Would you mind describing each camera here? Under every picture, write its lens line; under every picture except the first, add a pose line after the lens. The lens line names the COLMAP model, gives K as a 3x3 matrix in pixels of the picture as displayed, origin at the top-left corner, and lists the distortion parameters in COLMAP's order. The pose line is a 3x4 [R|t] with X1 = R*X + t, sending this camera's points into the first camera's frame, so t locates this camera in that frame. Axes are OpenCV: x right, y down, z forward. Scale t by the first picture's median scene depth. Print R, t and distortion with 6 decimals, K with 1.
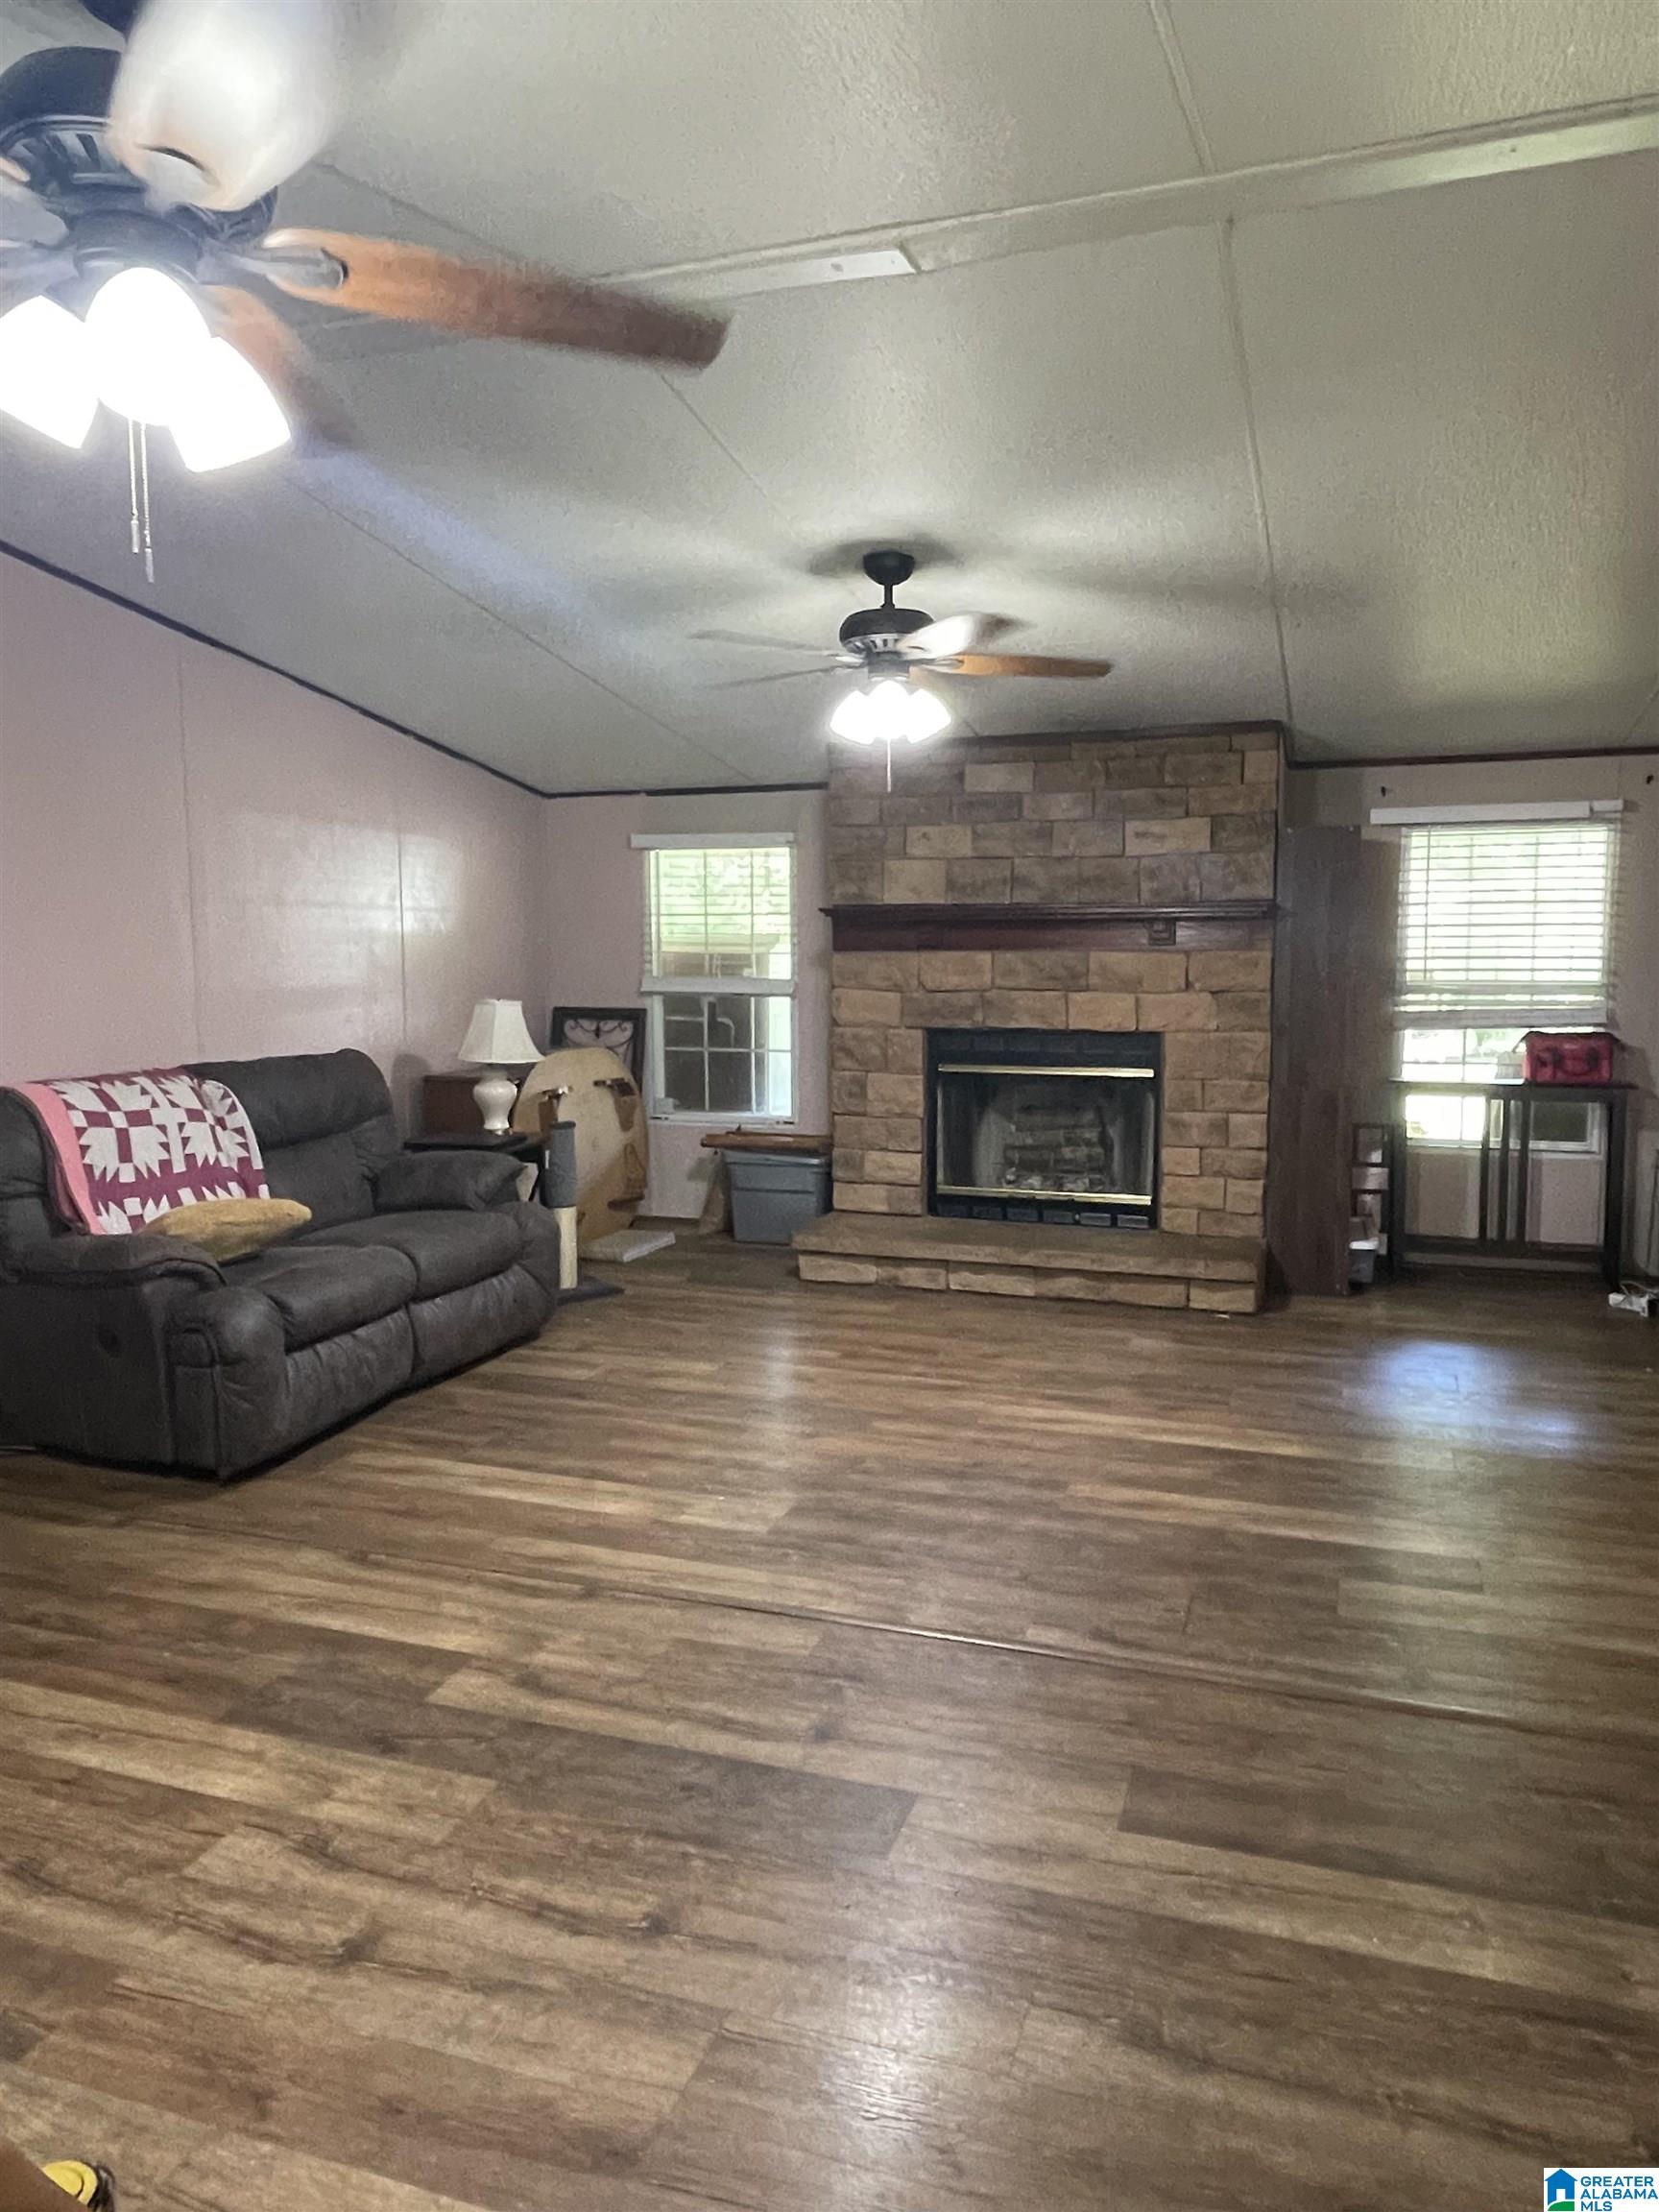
lens RADIAL K [[1512.1, 0, 829.5], [0, 1512.1, 1106.0], [0, 0, 1]] dist [0.001743, -0.007021]
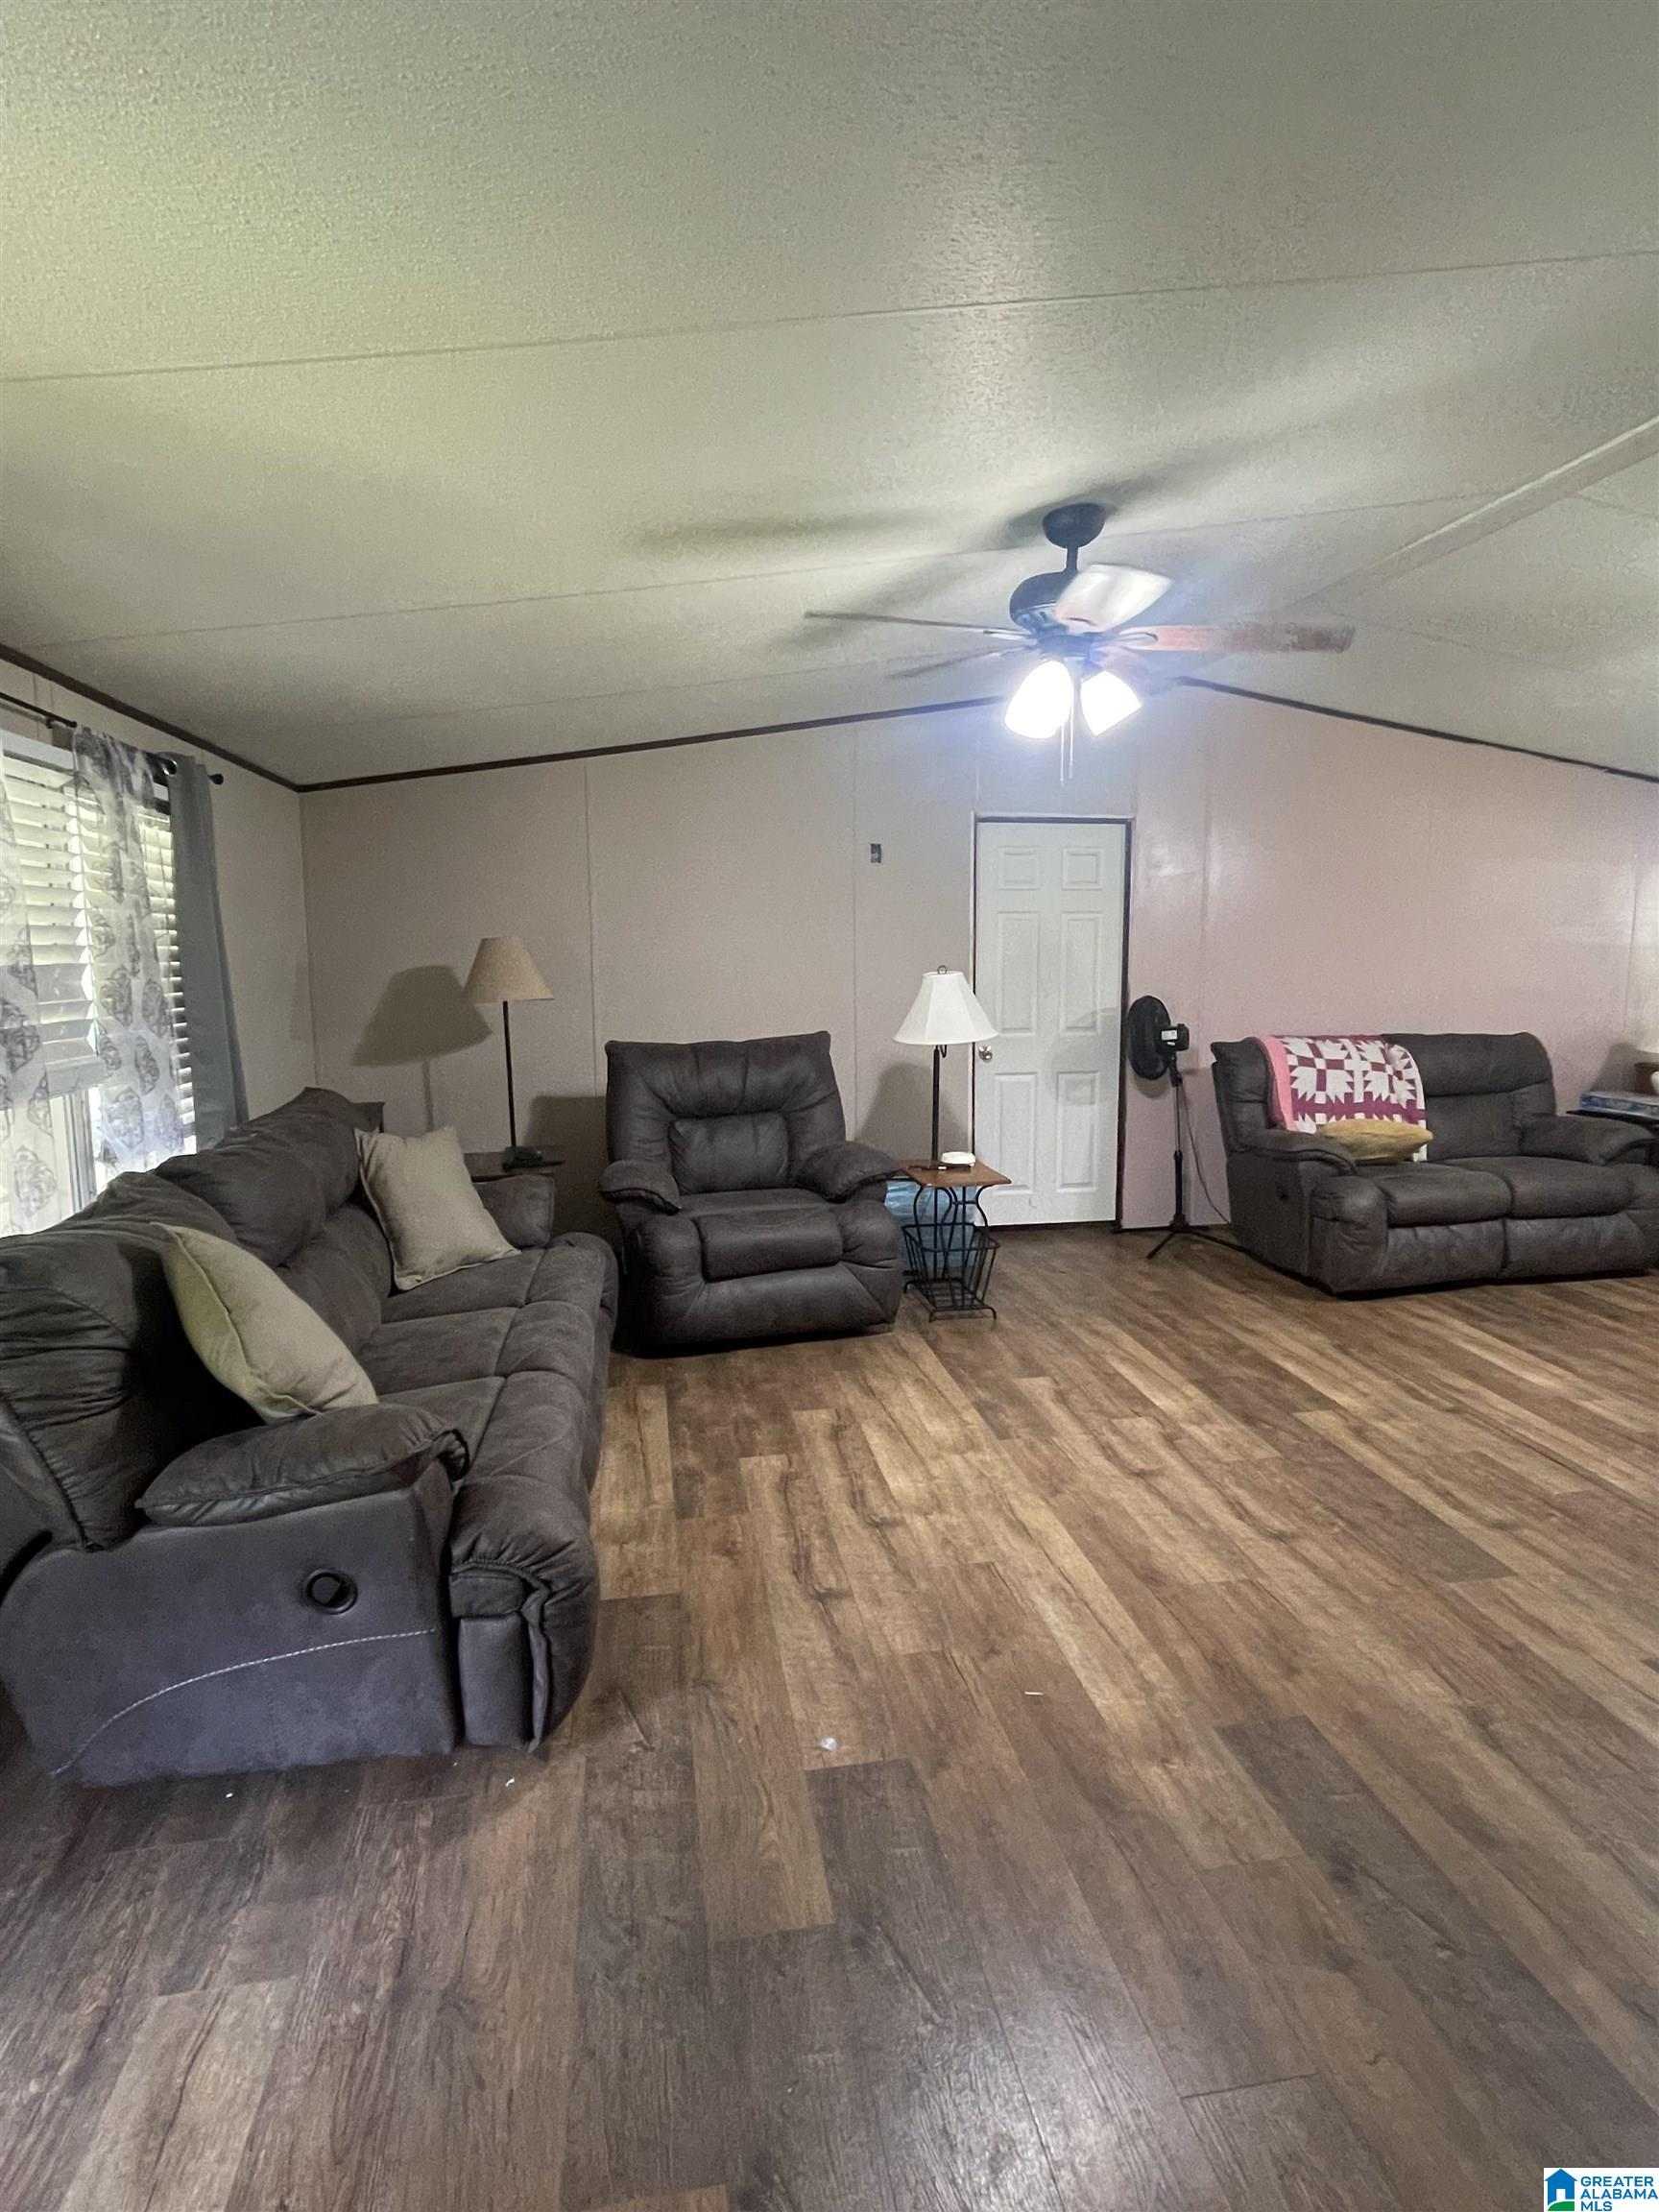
lens RADIAL K [[1166.0, 0, 829.5], [0, 1166.0, 1106.0], [0, 0, 1]] dist [-0.010291, -0.000577]
pose [[0.477923, 0.122922, -0.869758, 0.436017], [-0.100911, 0.991288, 0.084649, 0.001940], [0.872586, 0.047312, 0.486163, -0.060335]]
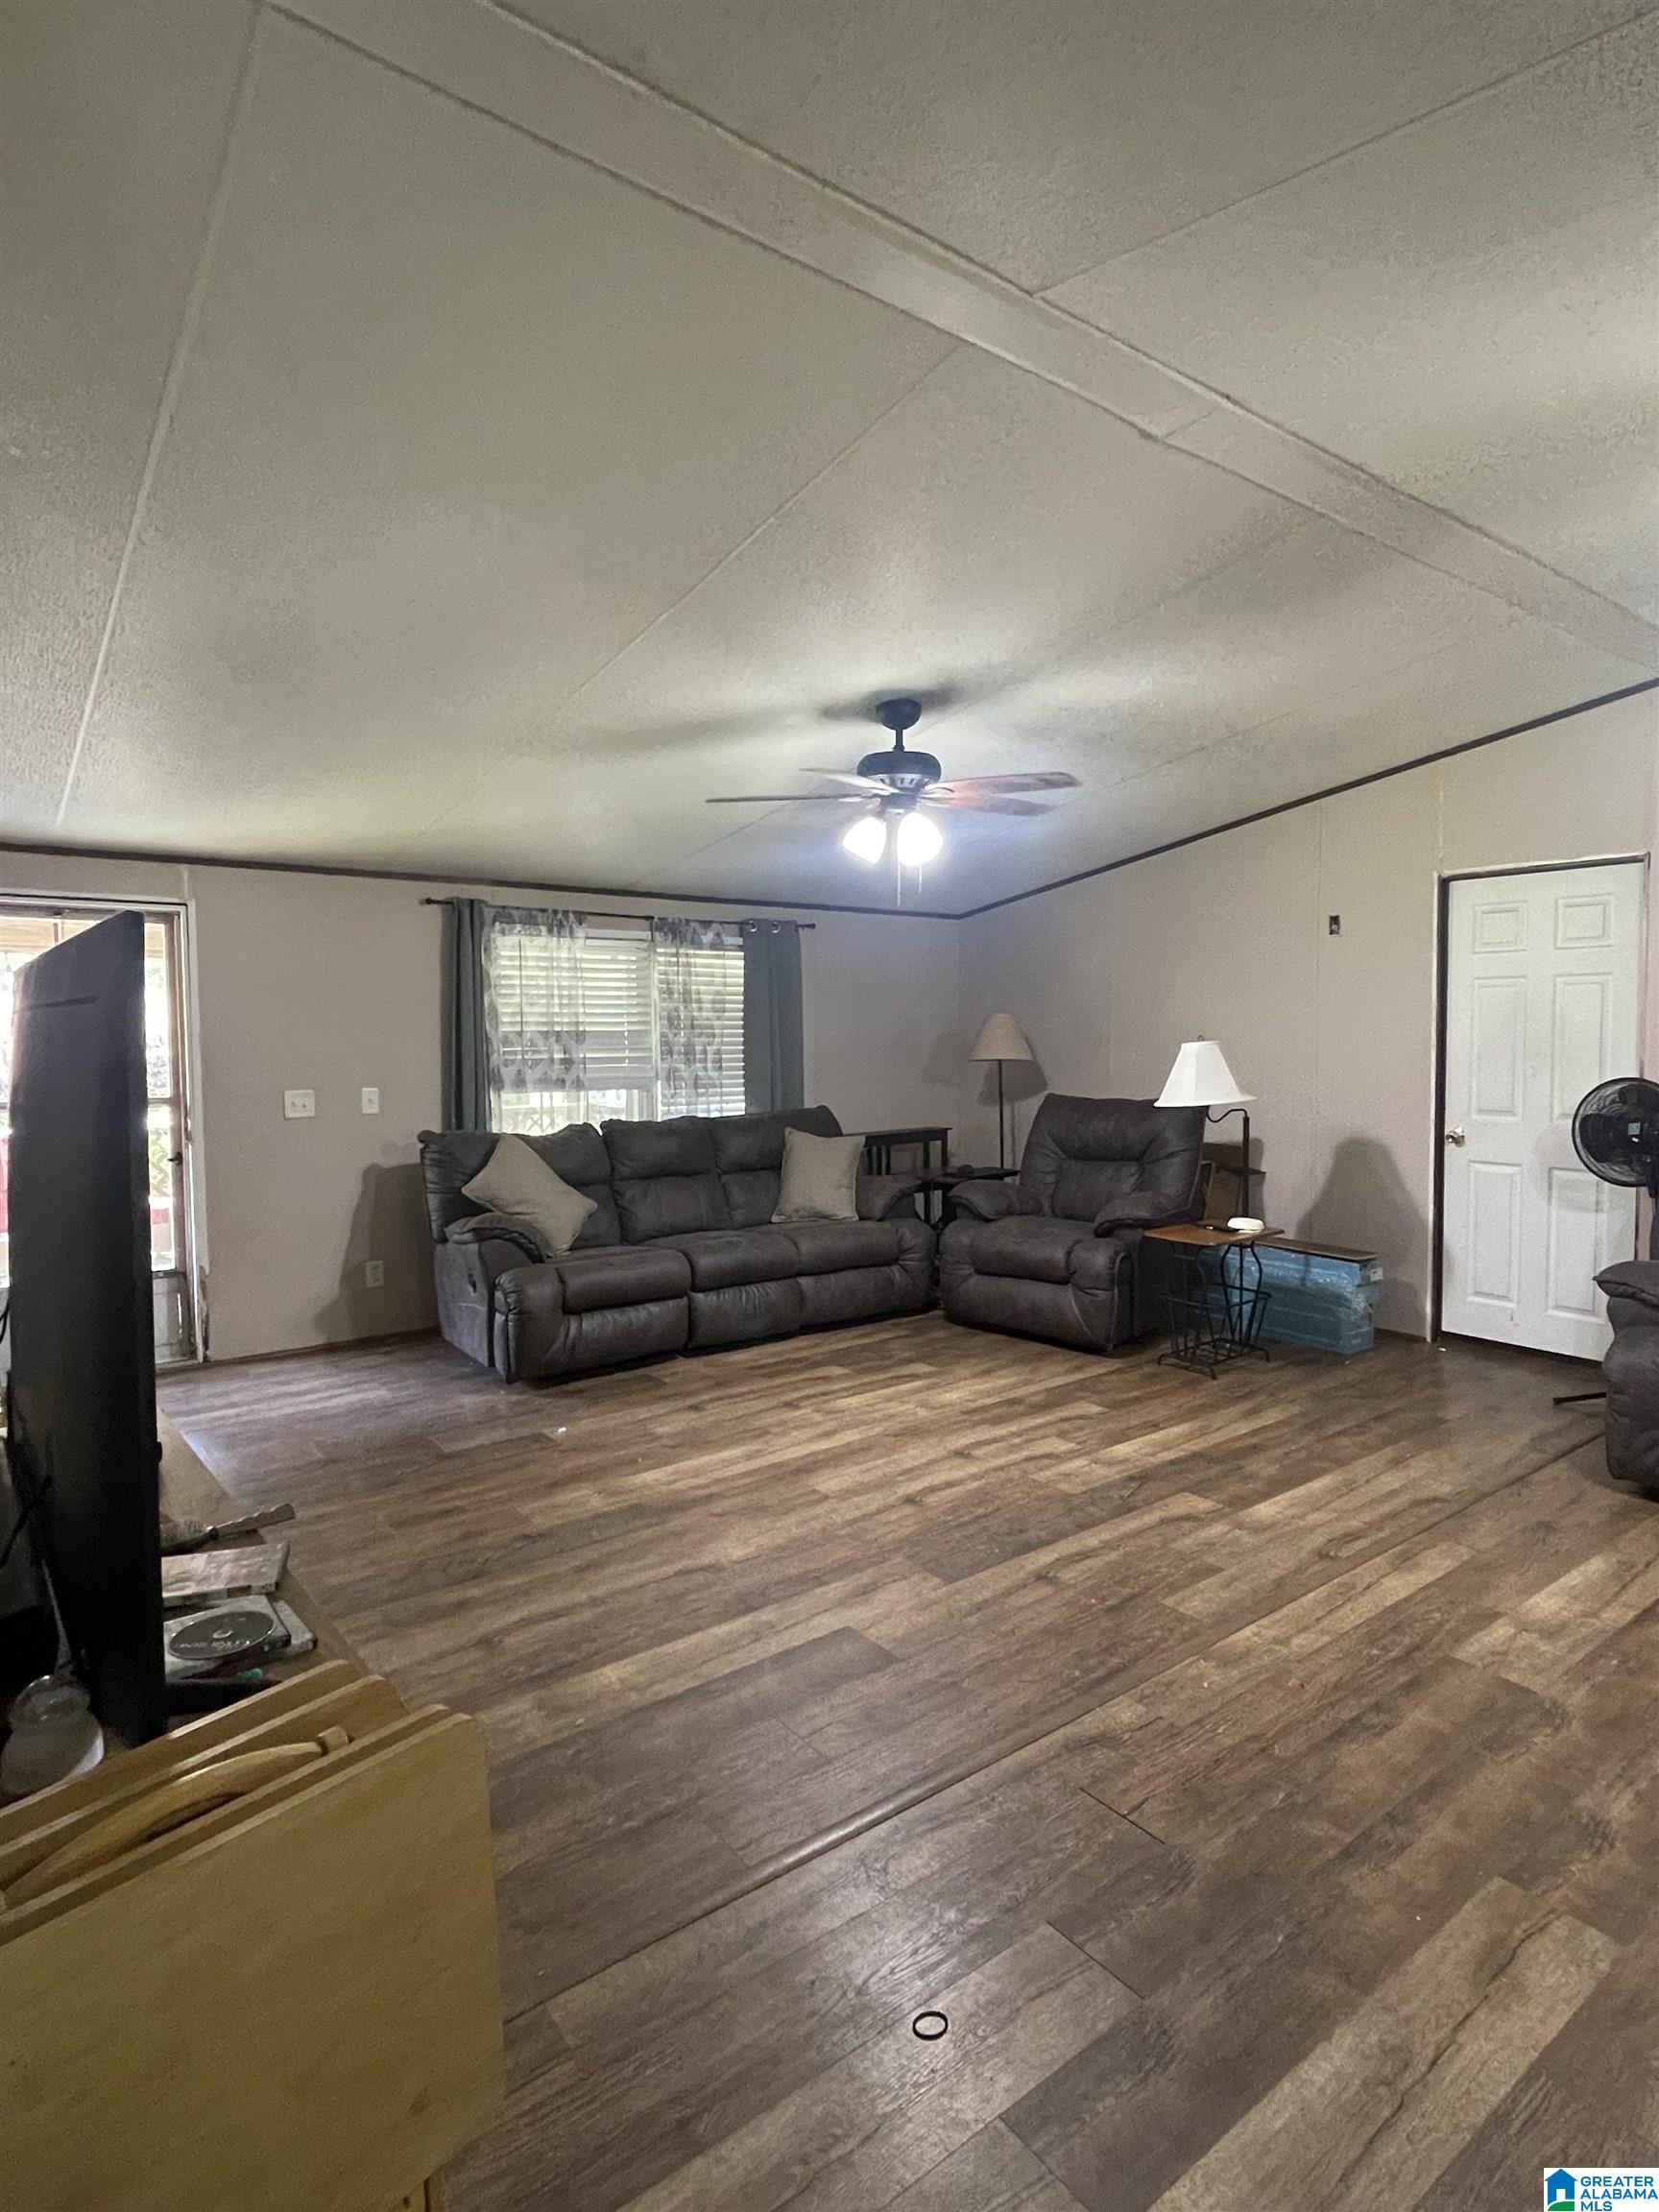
lens RADIAL K [[1166.0, 0, 829.5], [0, 1166.0, 1106.0], [0, 0, 1]] dist [-0.010291, -0.000577]
pose [[-0.558641, 0.060949, -0.827167, 0.737802], [-0.087147, 0.987463, 0.131617, -0.111518], [0.824819, 0.145612, -0.546325, 1.022118]]
